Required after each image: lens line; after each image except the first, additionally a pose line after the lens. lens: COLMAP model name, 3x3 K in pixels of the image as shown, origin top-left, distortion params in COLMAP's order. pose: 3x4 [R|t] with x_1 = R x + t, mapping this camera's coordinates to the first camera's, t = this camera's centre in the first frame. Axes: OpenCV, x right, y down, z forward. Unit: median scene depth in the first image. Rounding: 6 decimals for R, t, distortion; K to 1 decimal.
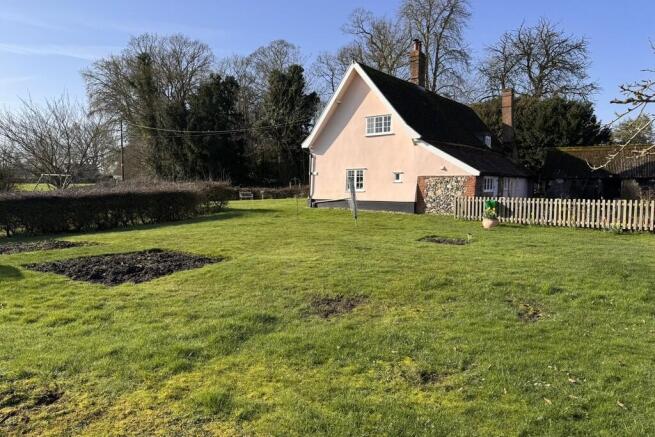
lens RADIAL K [[441.3, 0, 327.5], [0, 441.3, 217.7], [0, 0, 1]] dist [0.004334, -0.006546]
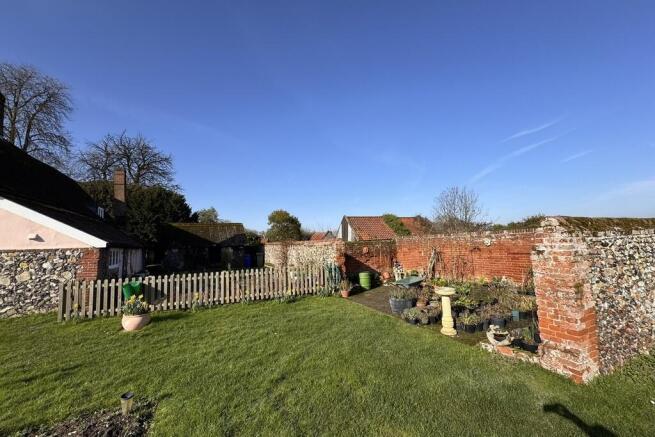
lens RADIAL K [[264.6, 0, 327.8], [0, 264.6, 219.9], [0, 0, 1]] dist [0.002150, -0.000234]
pose [[0.461821, 0.062781, 0.884749, 0.085857], [0.108134, 0.986066, -0.126414, -0.031904], [-0.880357, 0.154052, 0.448597, 0.330697]]
